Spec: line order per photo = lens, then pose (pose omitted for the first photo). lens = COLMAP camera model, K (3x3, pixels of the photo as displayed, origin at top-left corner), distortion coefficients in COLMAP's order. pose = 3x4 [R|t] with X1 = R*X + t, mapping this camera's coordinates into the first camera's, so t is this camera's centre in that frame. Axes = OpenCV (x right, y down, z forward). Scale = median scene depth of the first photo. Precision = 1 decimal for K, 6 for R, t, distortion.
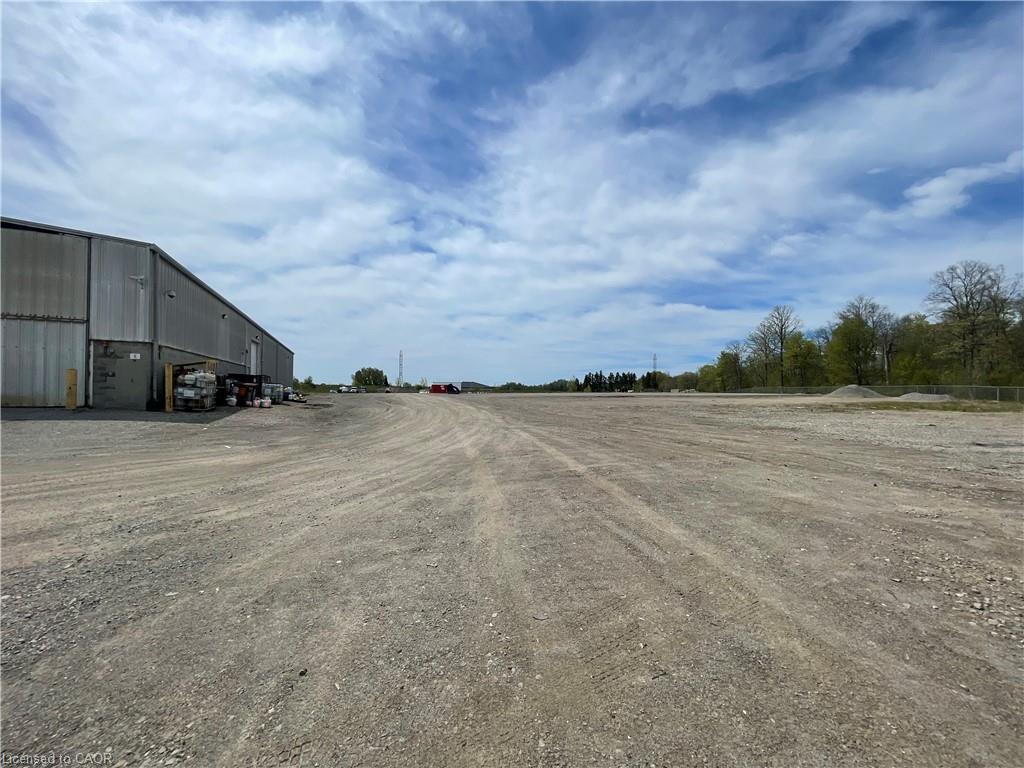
lens RADIAL K [[410.3, 0, 513.9], [0, 410.3, 381.9], [0, 0, 1]] dist [-0.000344, 0.000905]
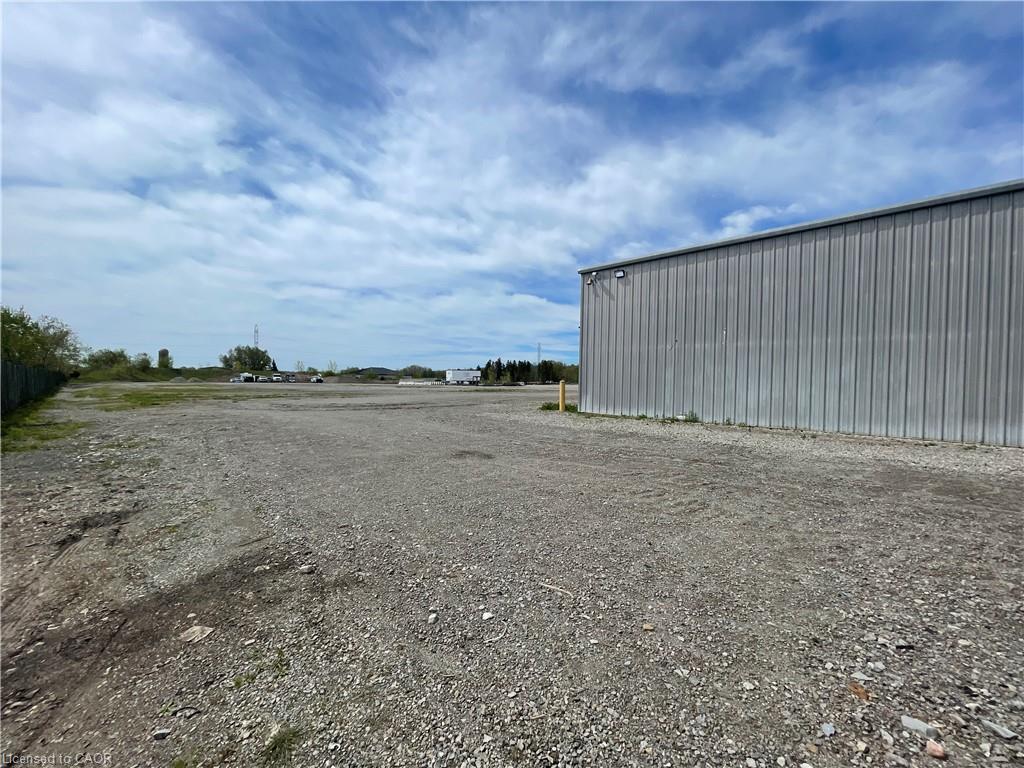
lens RADIAL K [[410.3, 0, 510.9], [0, 410.3, 386.2], [0, 0, 1]] dist [-0.000344, 0.000905]
pose [[0.909666, -0.000340, 0.415340, -0.113666], [-0.019107, 0.998907, 0.042664, -0.002354], [-0.414900, -0.046746, 0.908665, 0.095364]]
